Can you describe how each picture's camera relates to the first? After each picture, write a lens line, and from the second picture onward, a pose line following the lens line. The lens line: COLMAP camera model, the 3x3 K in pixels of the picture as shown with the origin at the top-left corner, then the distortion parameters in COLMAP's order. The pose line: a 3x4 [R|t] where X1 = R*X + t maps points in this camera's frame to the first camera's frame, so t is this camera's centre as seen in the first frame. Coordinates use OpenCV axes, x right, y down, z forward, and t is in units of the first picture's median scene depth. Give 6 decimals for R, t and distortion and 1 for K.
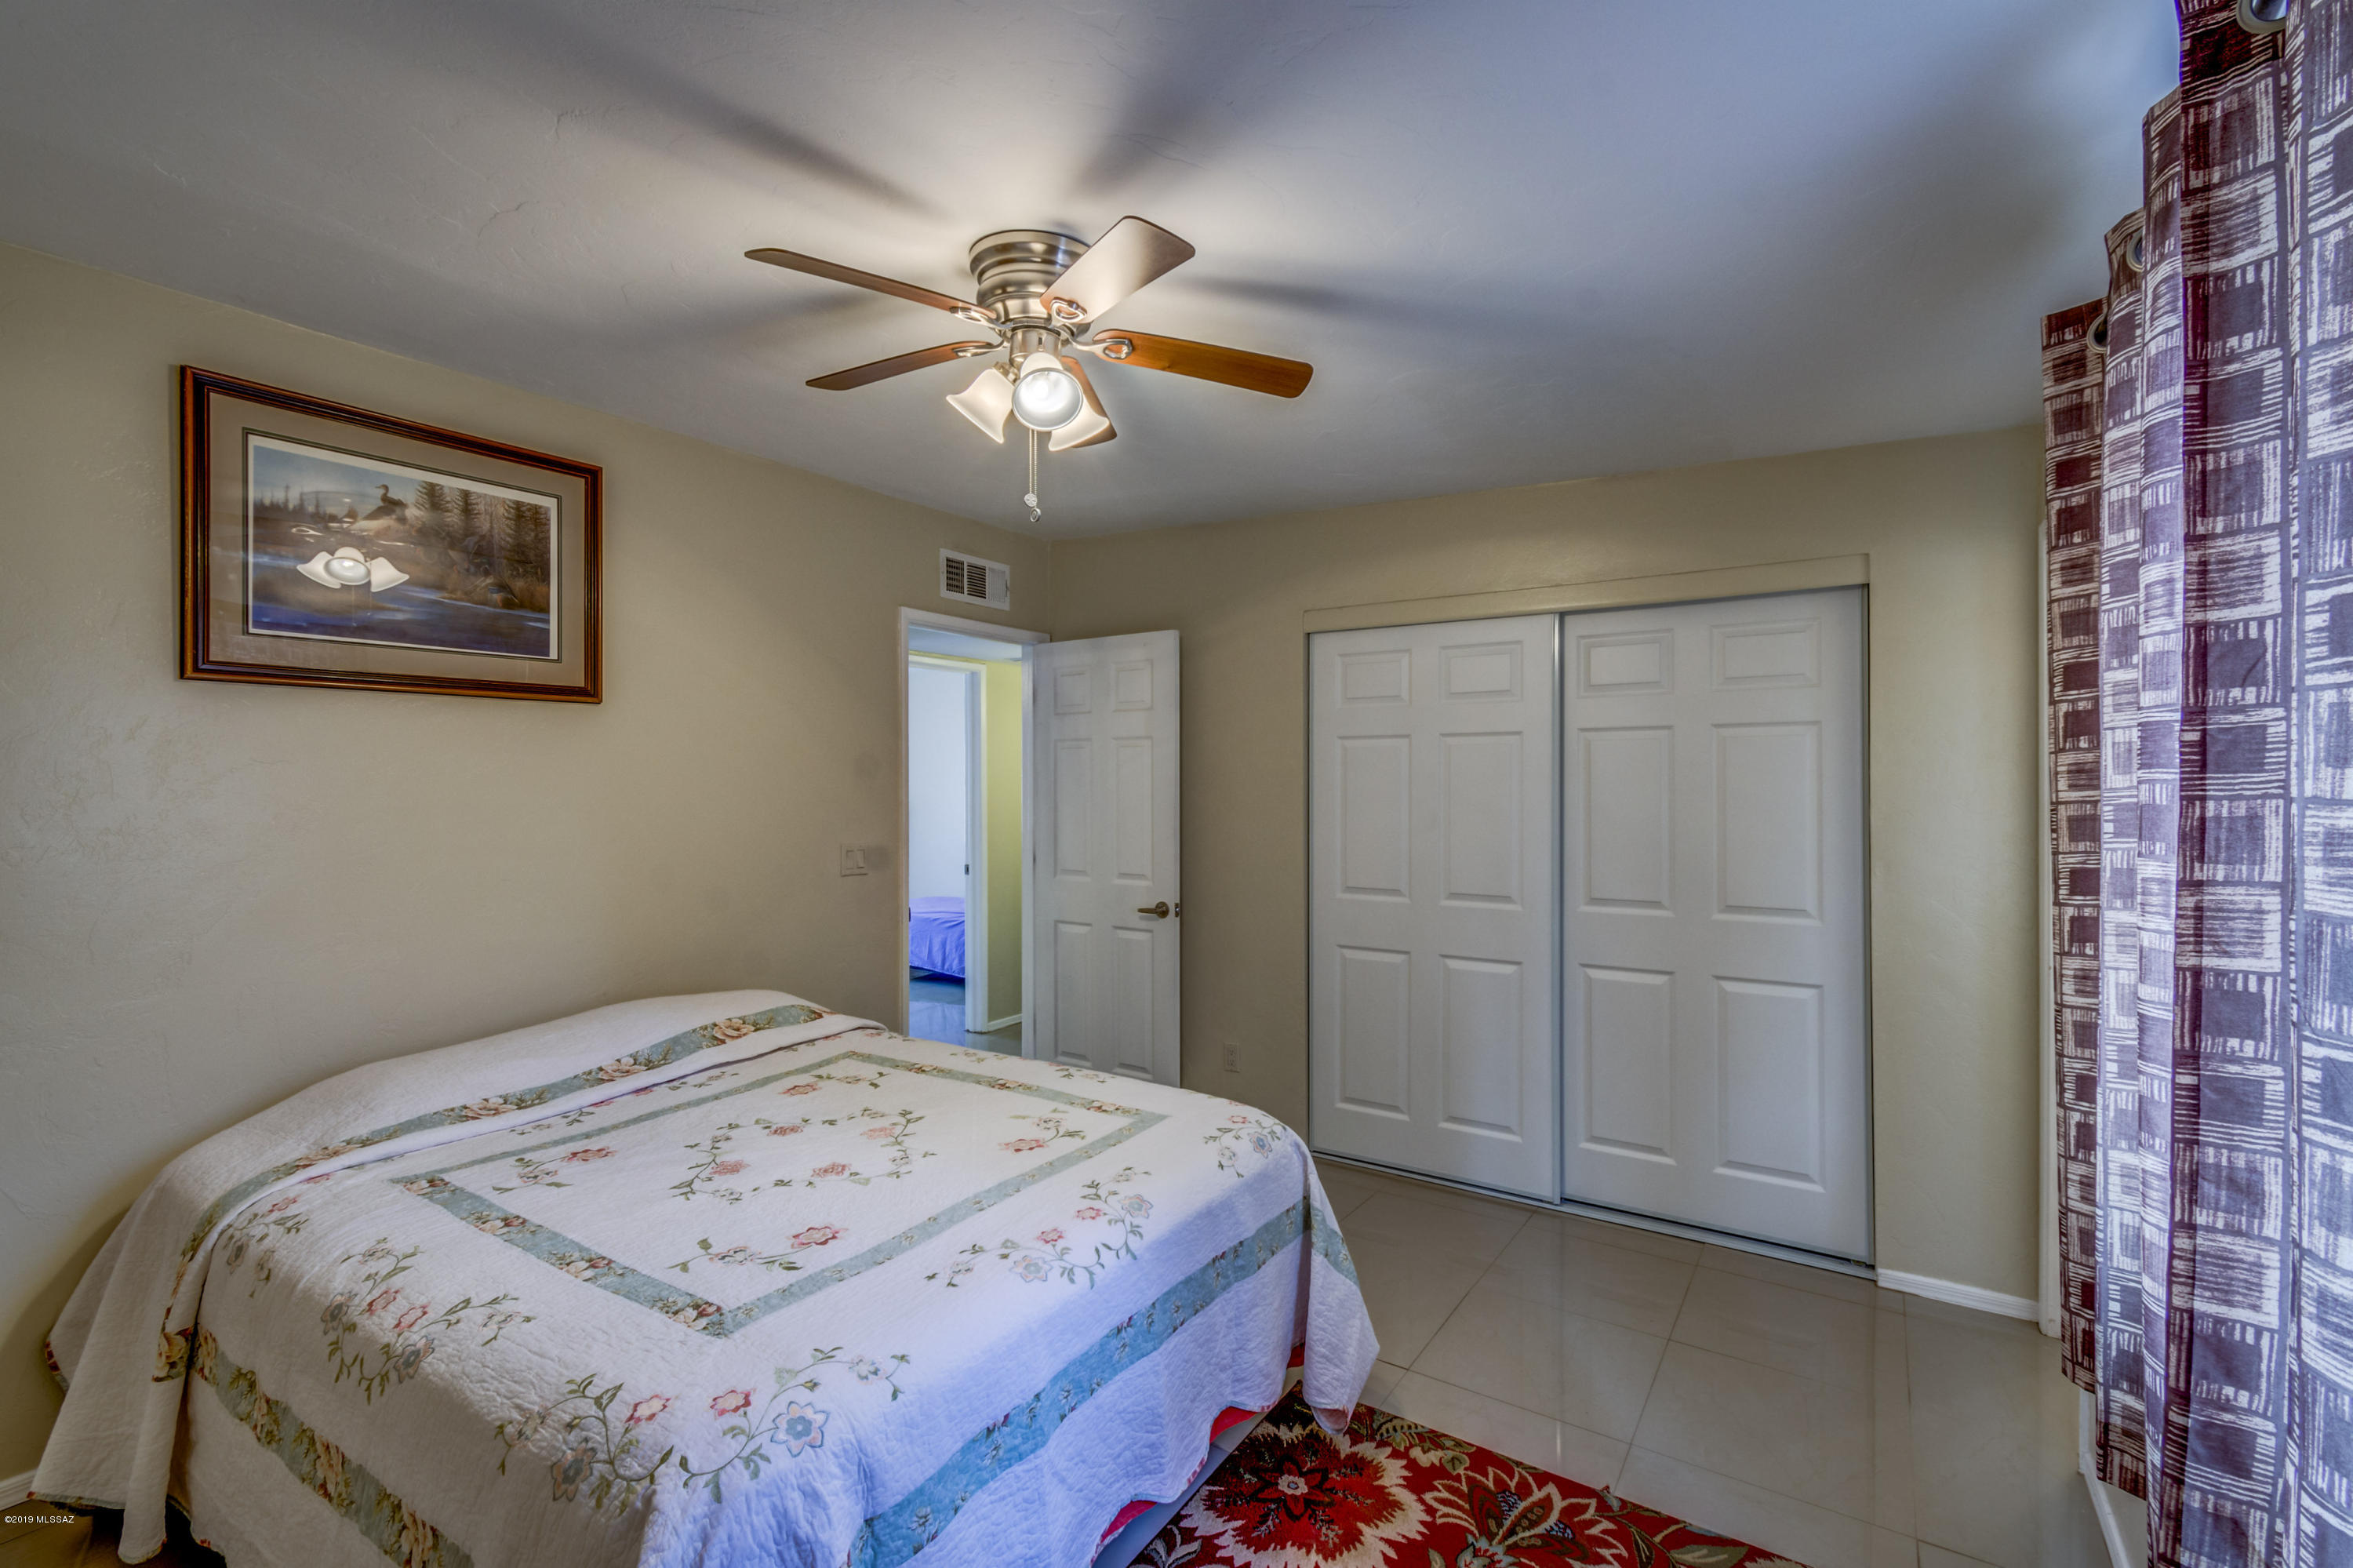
lens RADIAL K [[1037.3, 0, 1178.7], [0, 1037.3, 779.5], [0, 0, 1]] dist [0.019649, -0.007536]
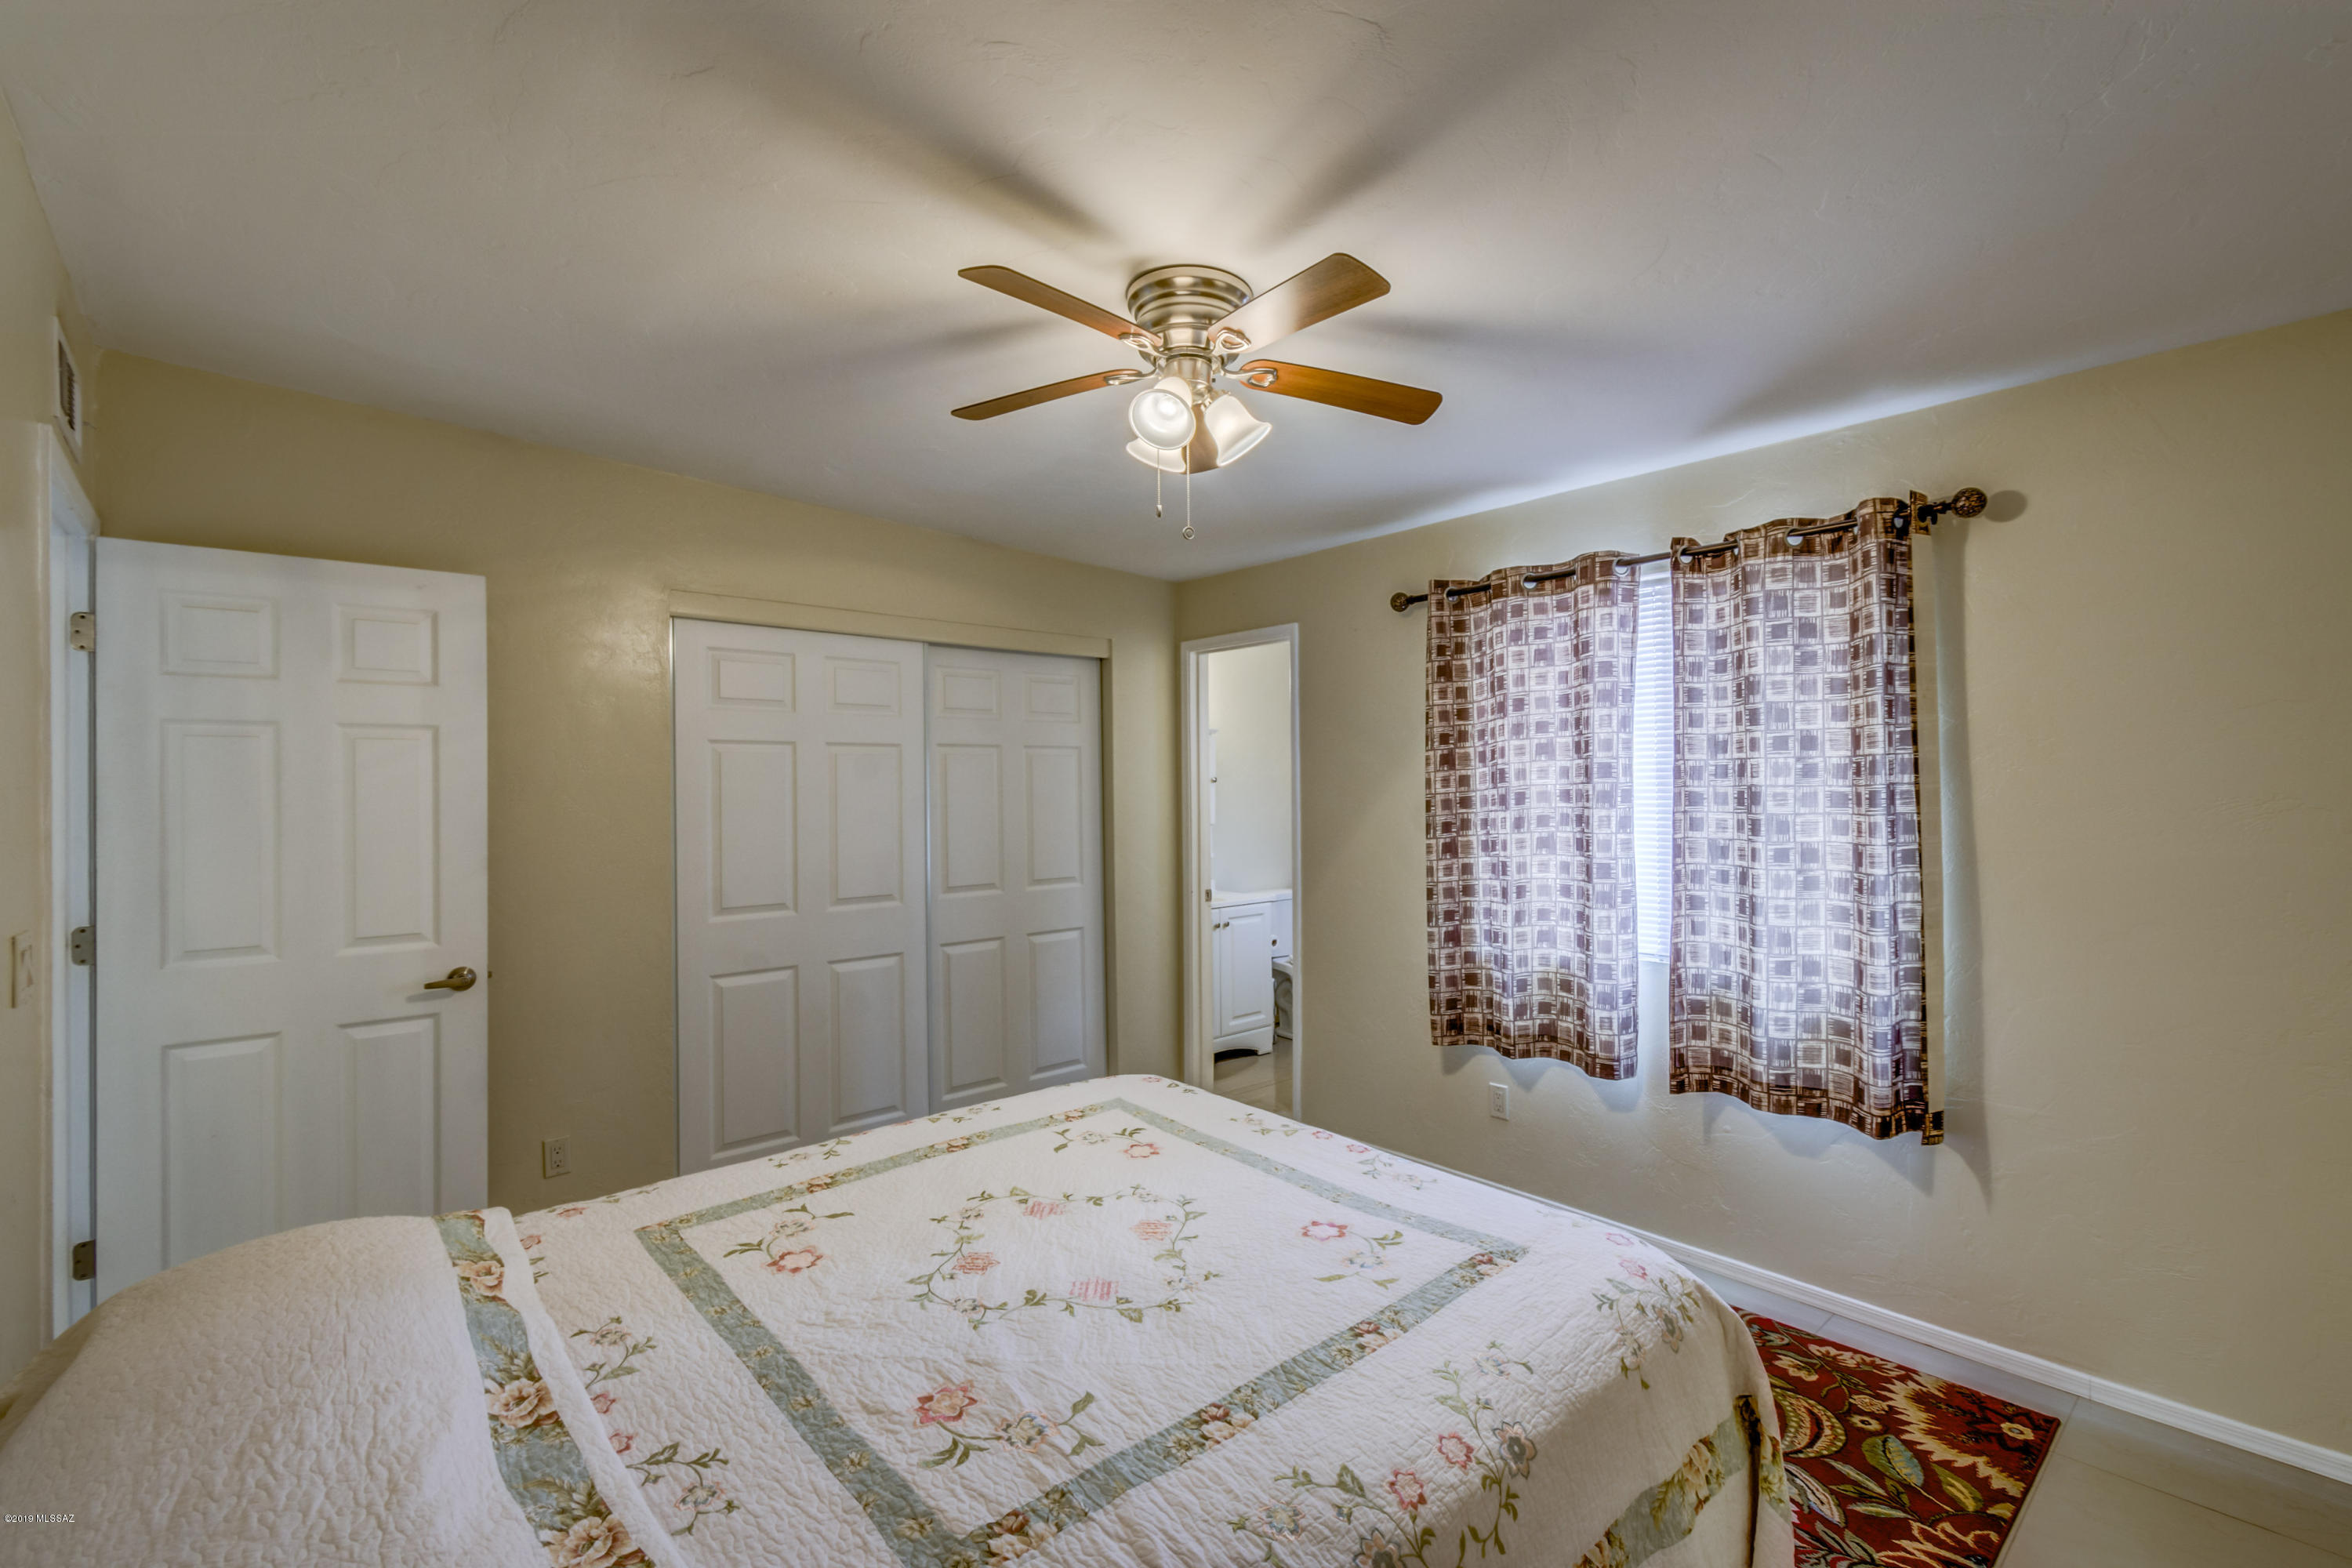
lens RADIAL K [[1036.8, 0, 1193.1], [0, 1036.8, 785.1], [0, 0, 1]] dist [0.019649, -0.007536]
pose [[0.248919, 0.001735, 0.968523, -0.905607], [0.007115, 0.999968, -0.003619, 0.005002], [-0.968498, 0.007792, 0.248899, 0.578315]]
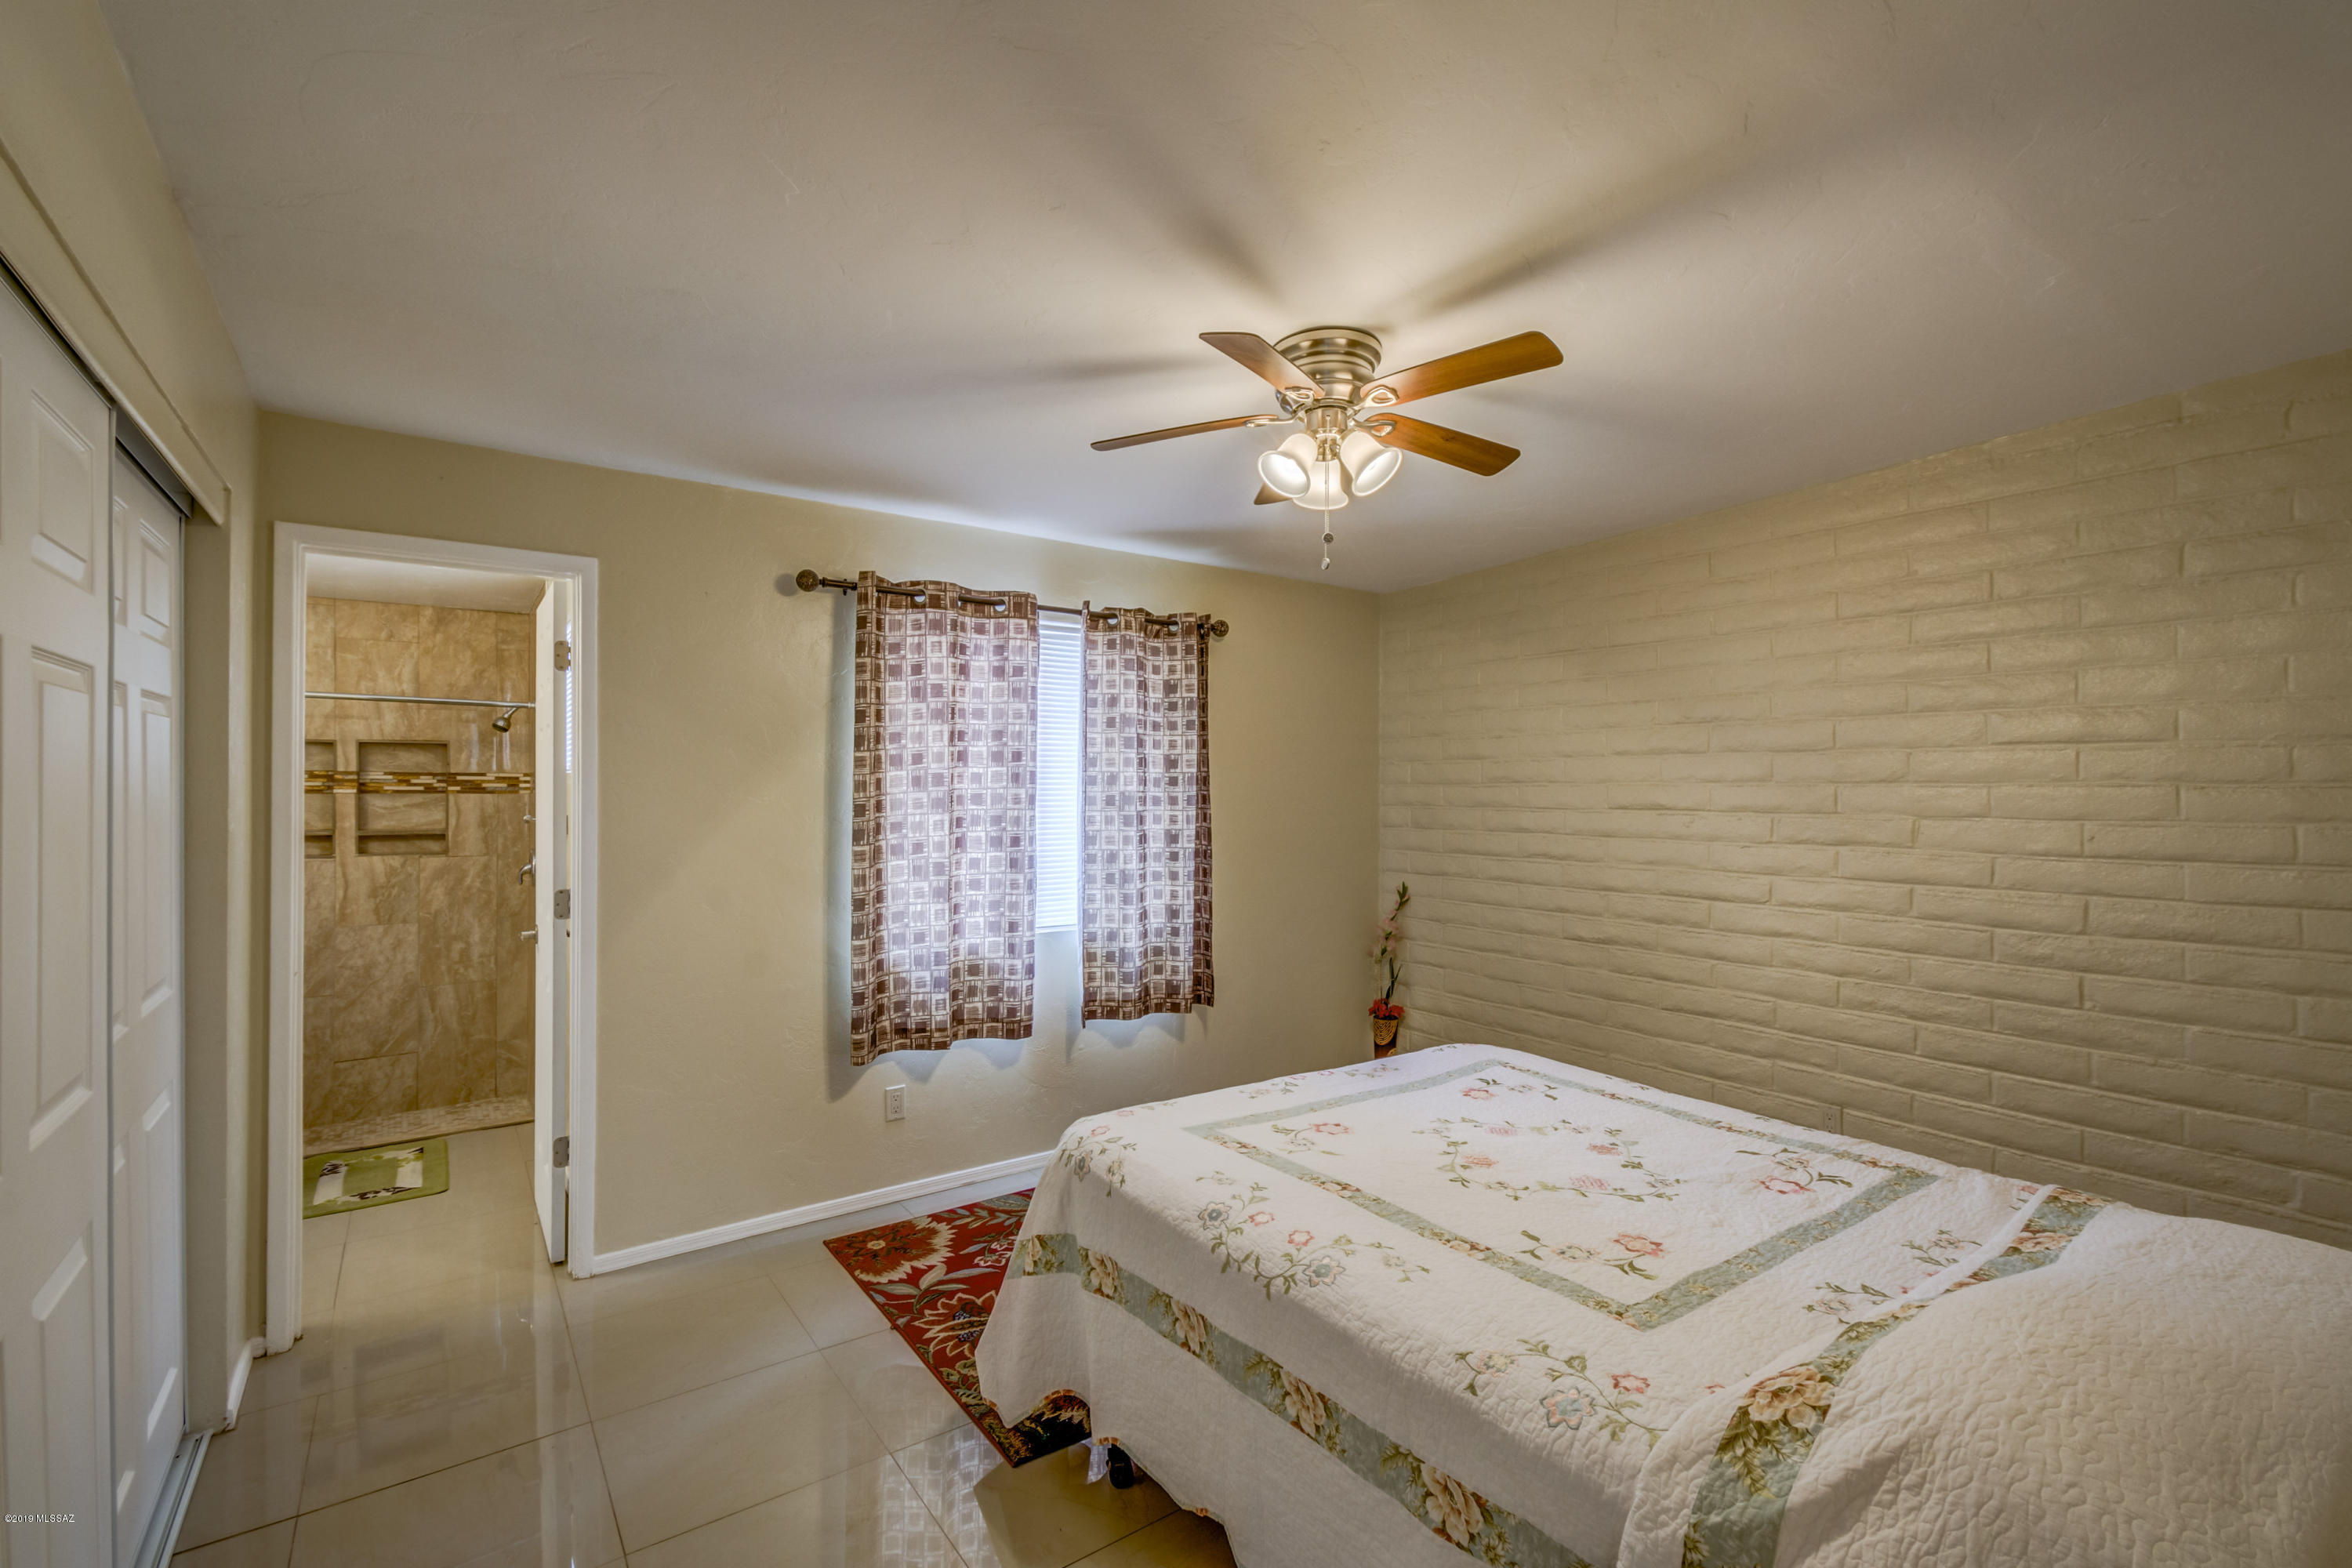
lens RADIAL K [[1036.8, 0, 1178.5], [0, 1036.8, 782.5], [0, 0, 1]] dist [0.019649, -0.007536]
pose [[-0.937331, 0.000708, 0.348439, -0.308364], [-0.000832, 0.999991, -0.004272, -0.000085], [-0.348438, -0.004294, -0.937322, 1.694691]]
